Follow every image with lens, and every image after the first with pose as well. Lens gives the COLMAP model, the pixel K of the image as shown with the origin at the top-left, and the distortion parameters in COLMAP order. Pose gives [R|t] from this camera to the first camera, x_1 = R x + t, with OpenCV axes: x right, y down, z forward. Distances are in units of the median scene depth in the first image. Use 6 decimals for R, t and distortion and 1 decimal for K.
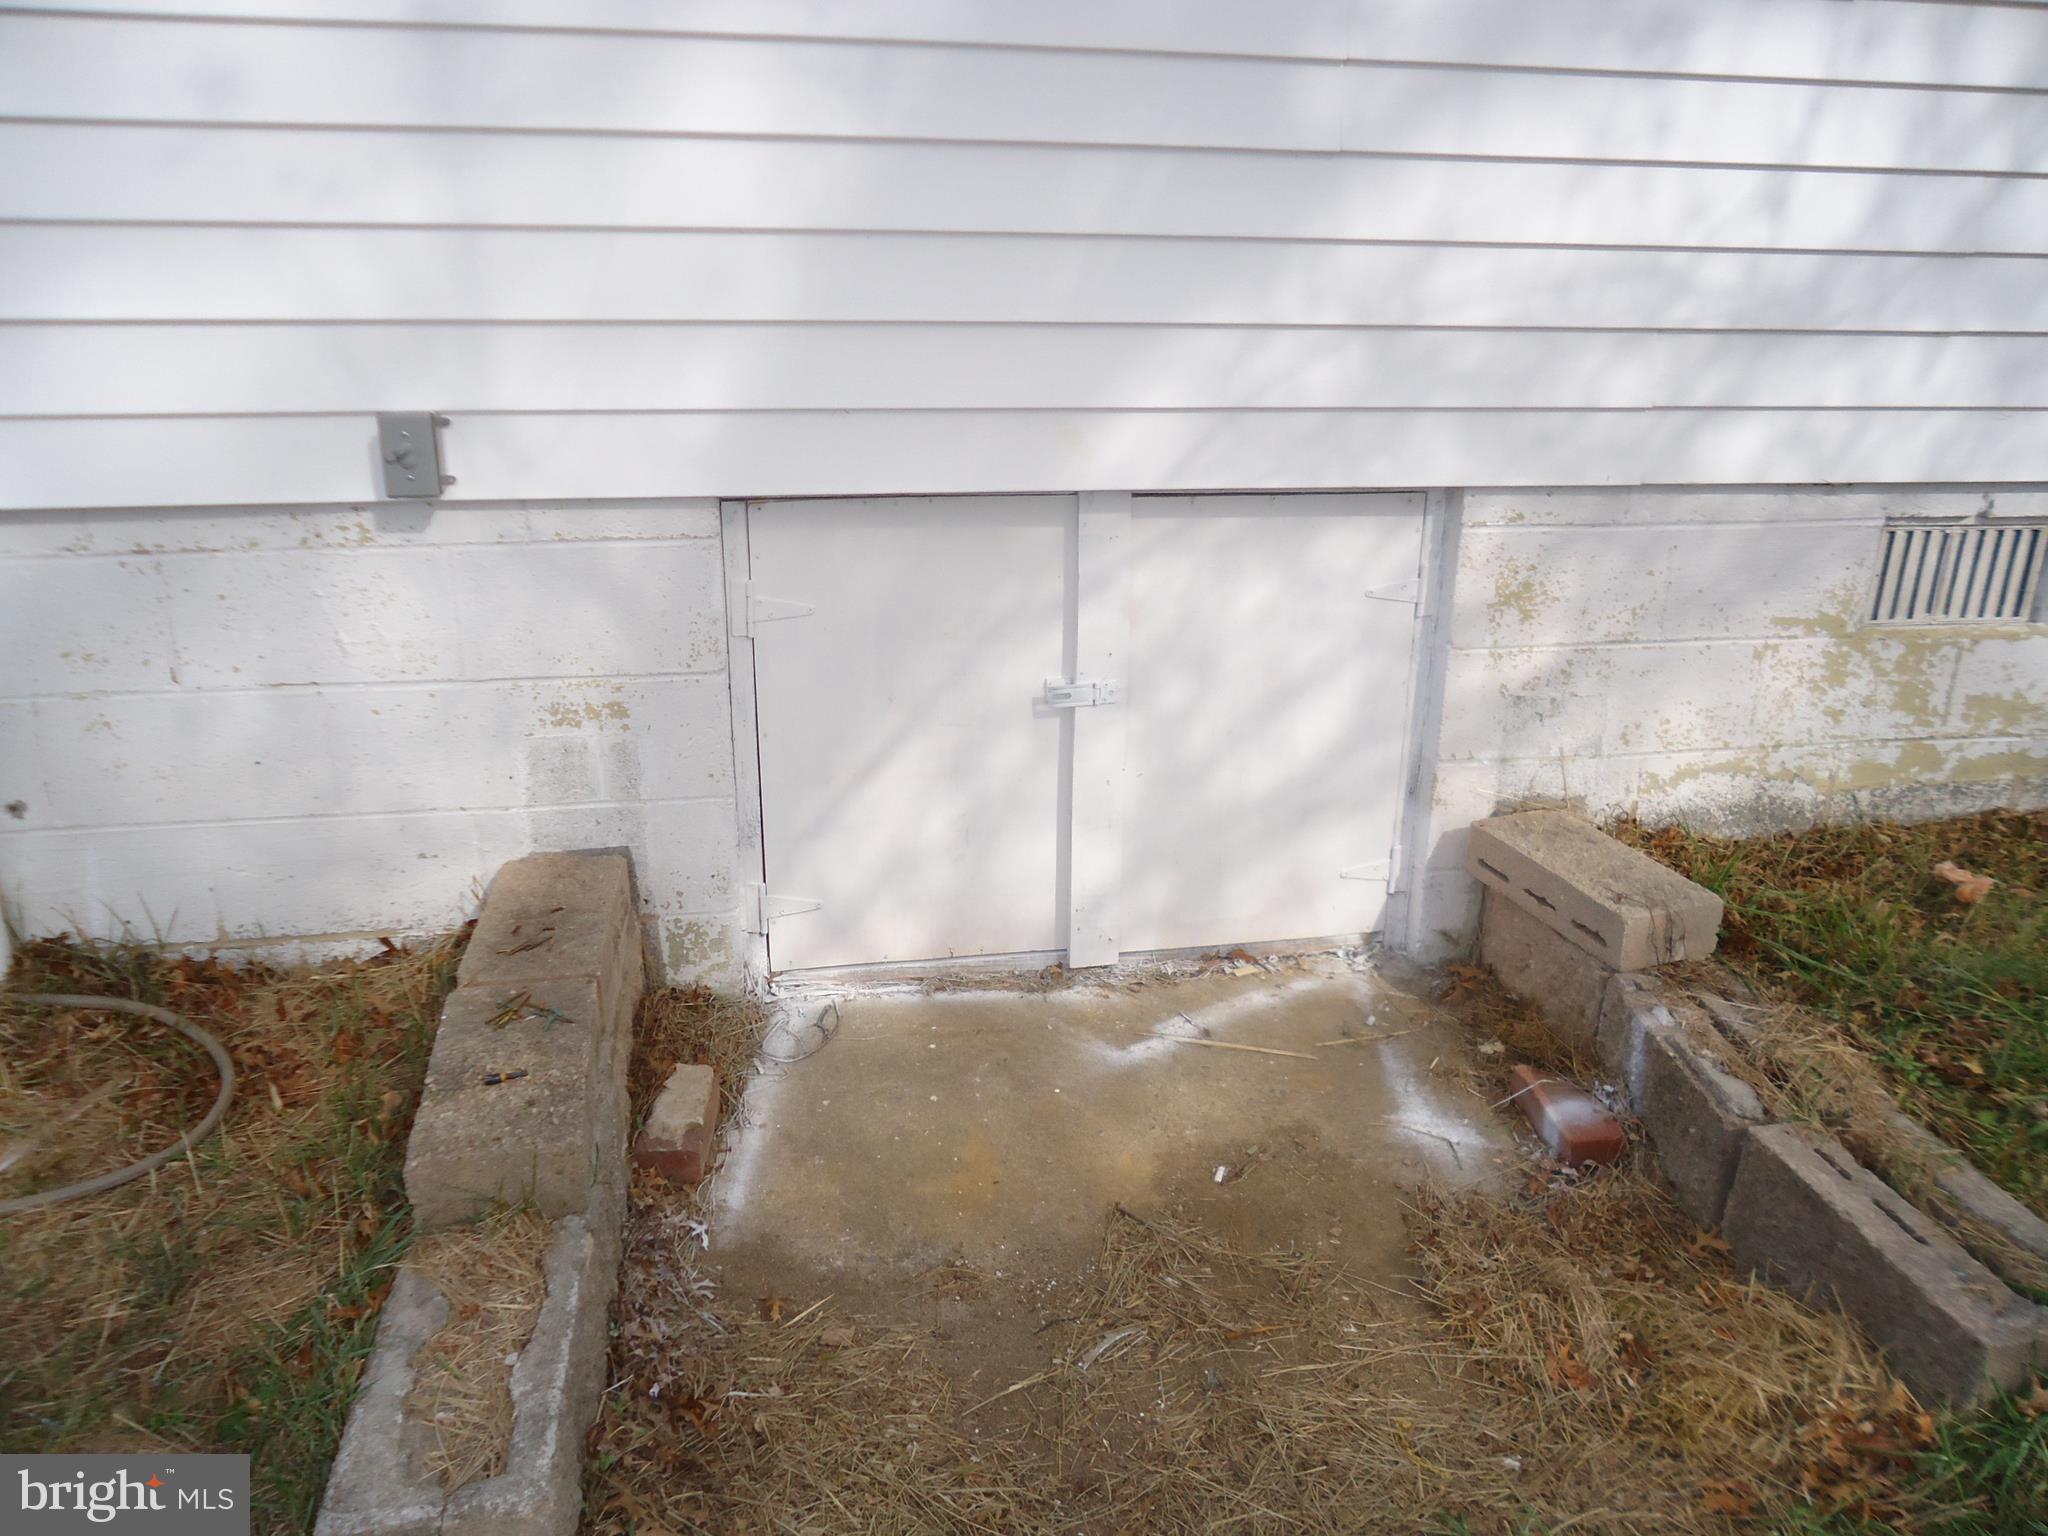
lens RADIAL K [[1474.0, 0, 1027.7], [0, 1474.0, 778.6], [0, 0, 1]] dist [-0.024377, -0.002974]
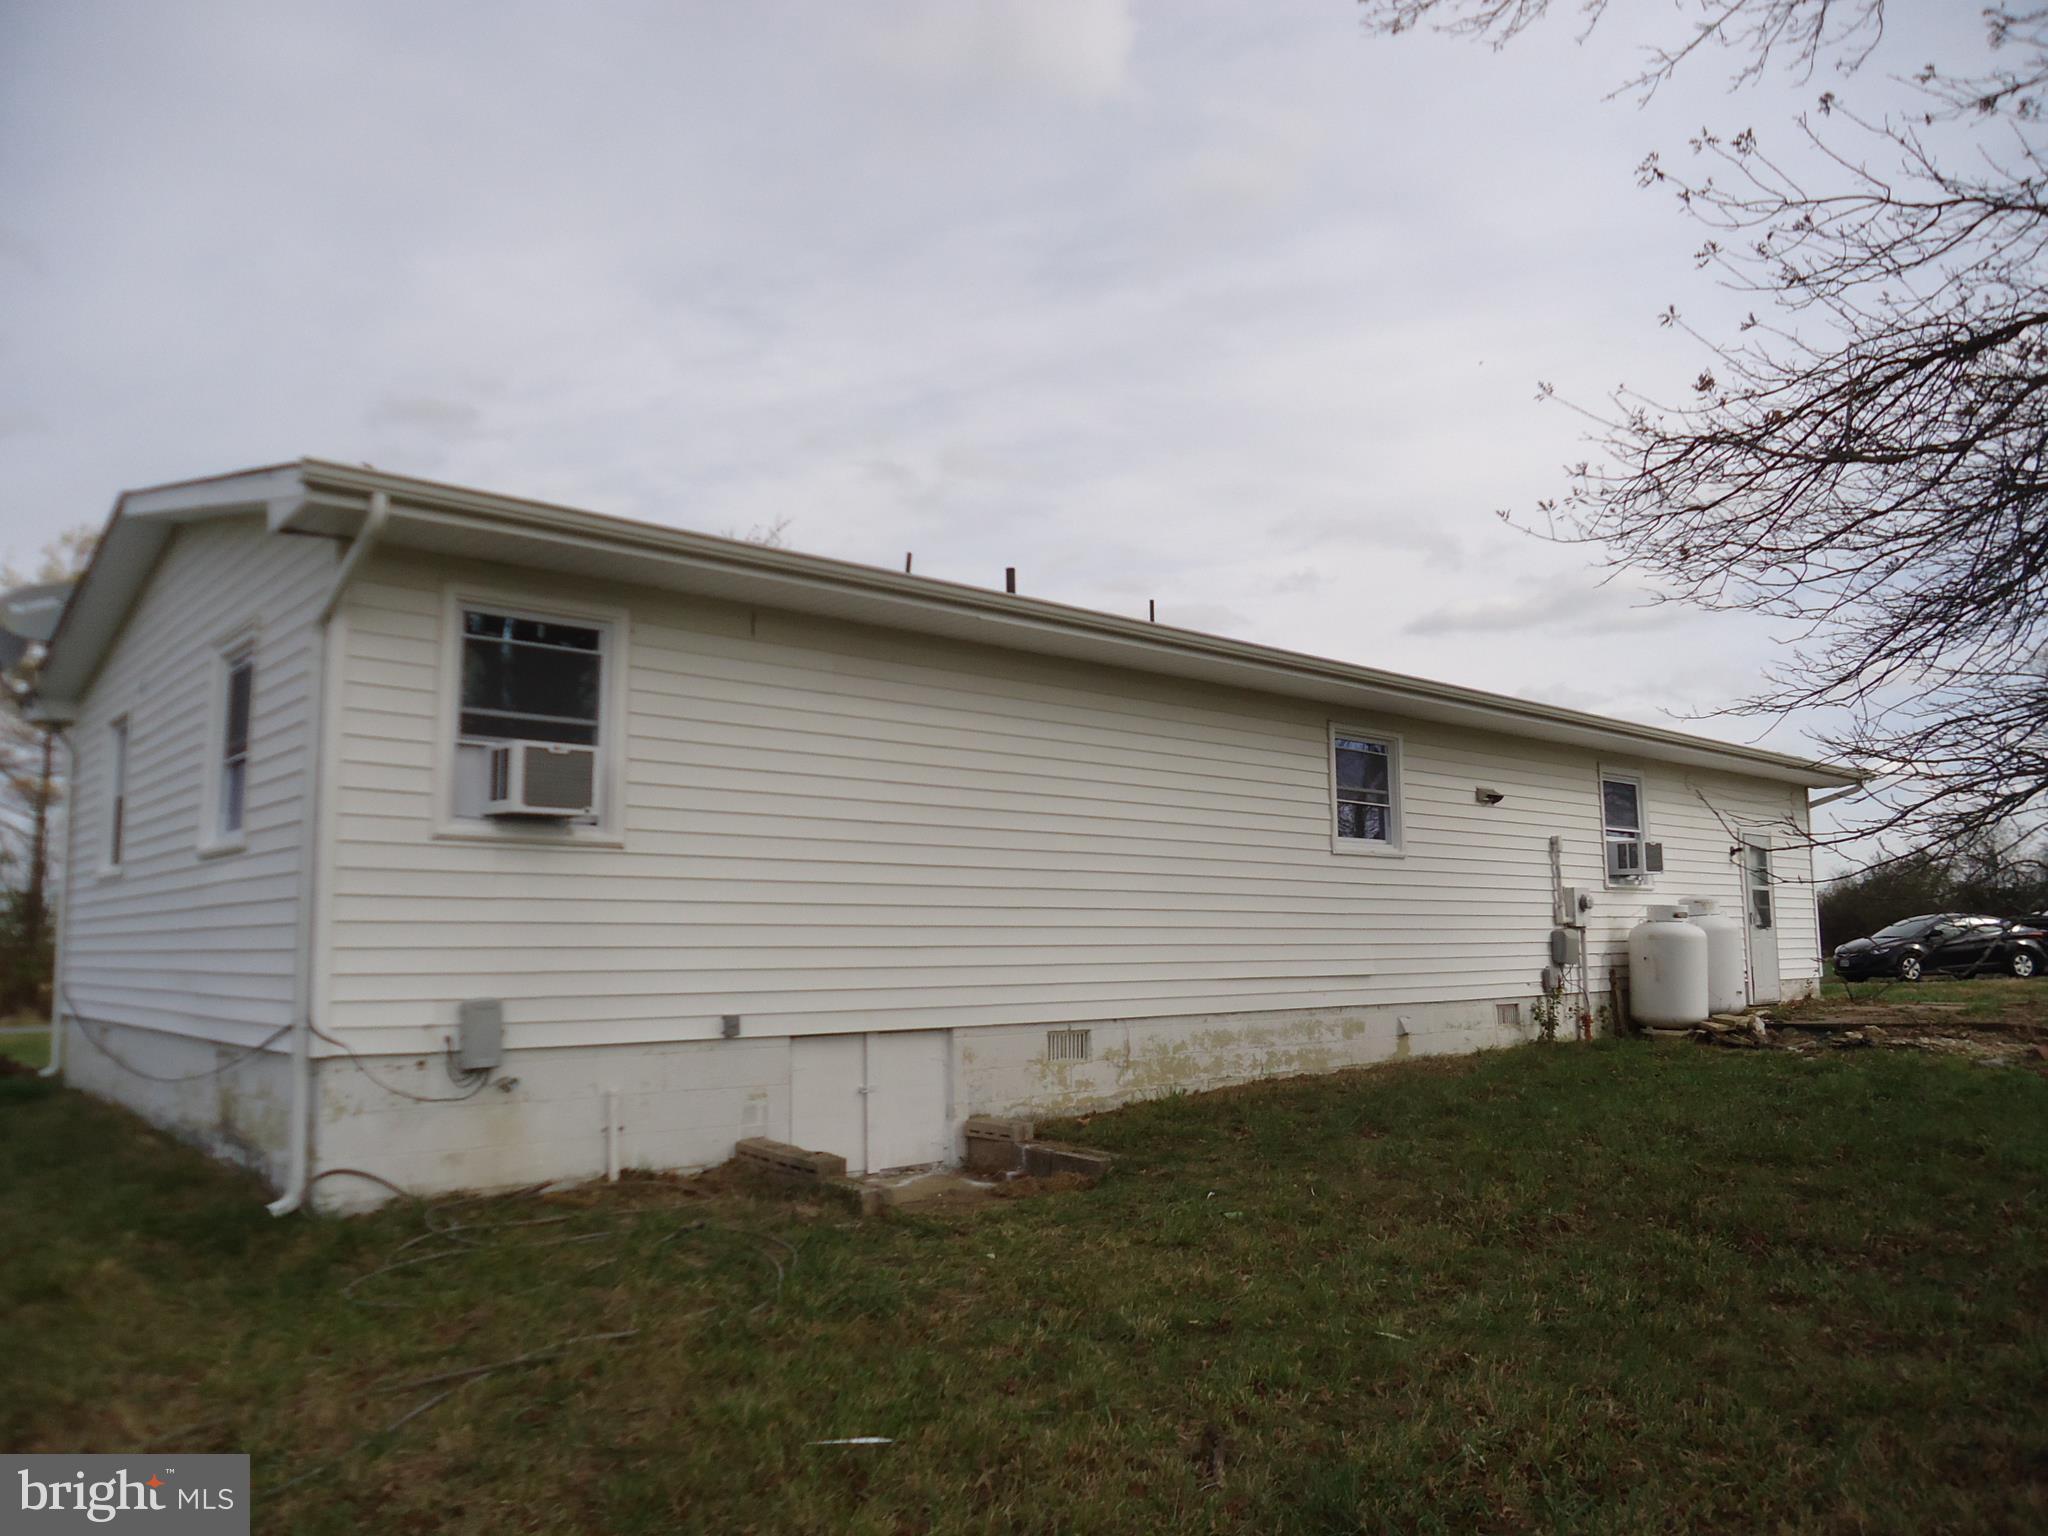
lens RADIAL K [[1499.3, 0, 1024.0], [0, 1499.3, 768.0], [0, 0, 1]] dist [-0.068182, 0.004121]
pose [[0.841408, 0.053769, 0.537719, -1.722939], [0.169688, 0.918422, -0.357360, 0.619047], [-0.513068, 0.391930, 0.763644, -2.378322]]
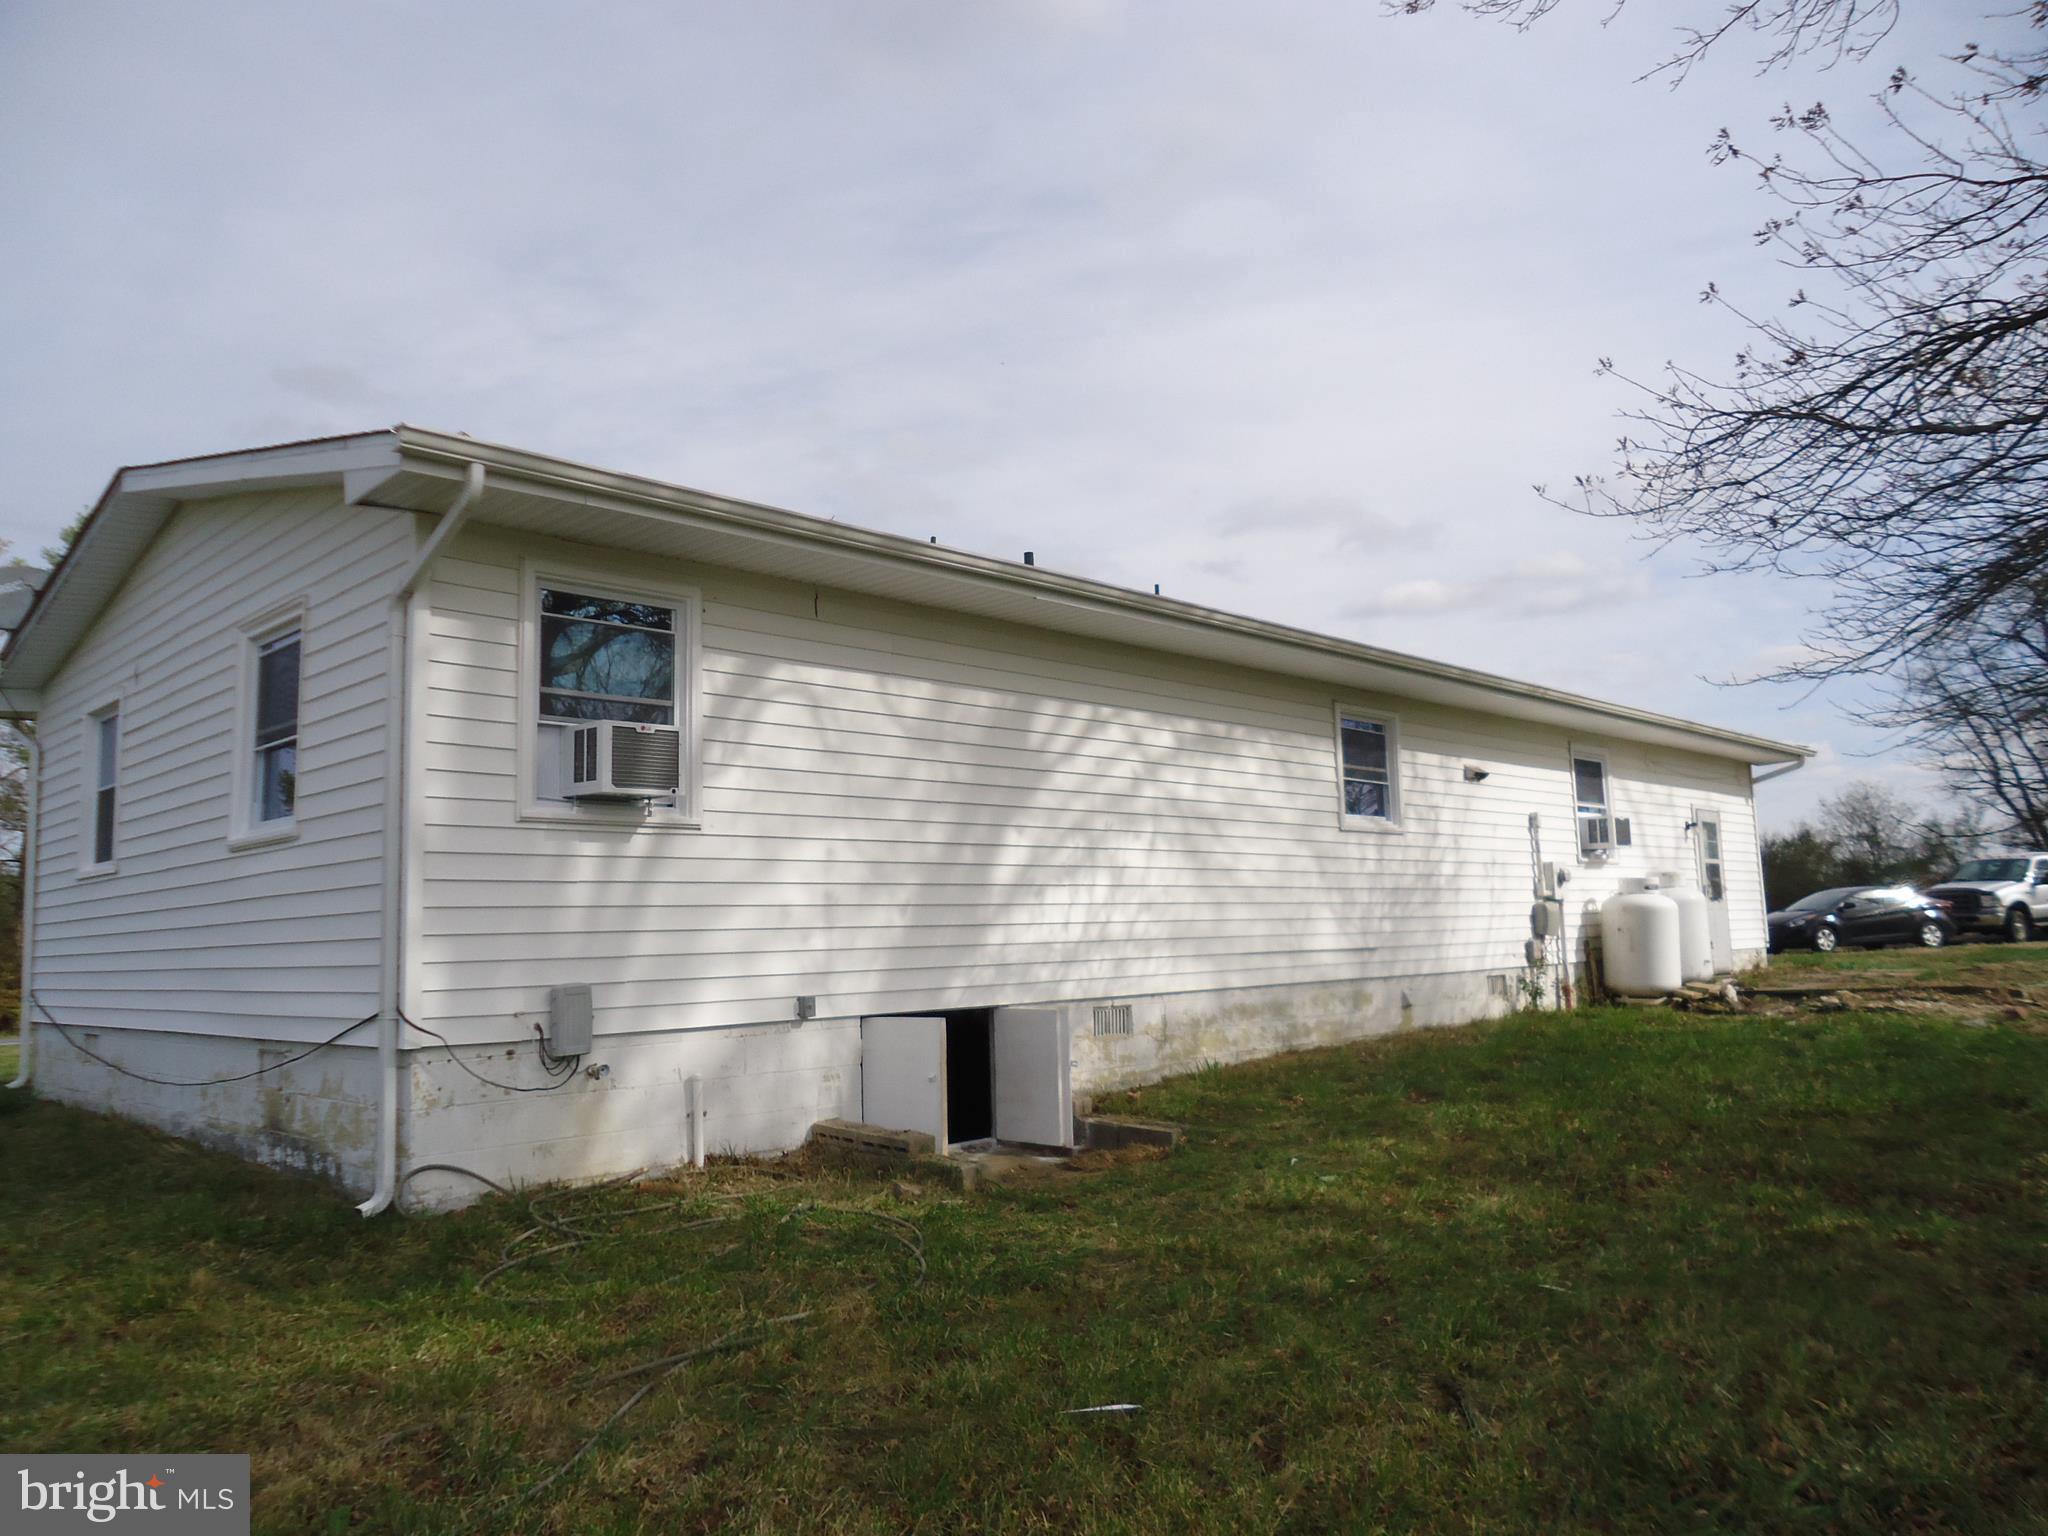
lens RADIAL K [[1474.0, 0, 1027.7], [0, 1474.0, 778.6], [0, 0, 1]] dist [-0.024377, -0.002974]
pose [[0.804296, 0.036112, 0.593130, -2.027502], [0.204821, 0.920136, -0.333763, 0.568029], [-0.557813, 0.389930, 0.732666, -2.127556]]
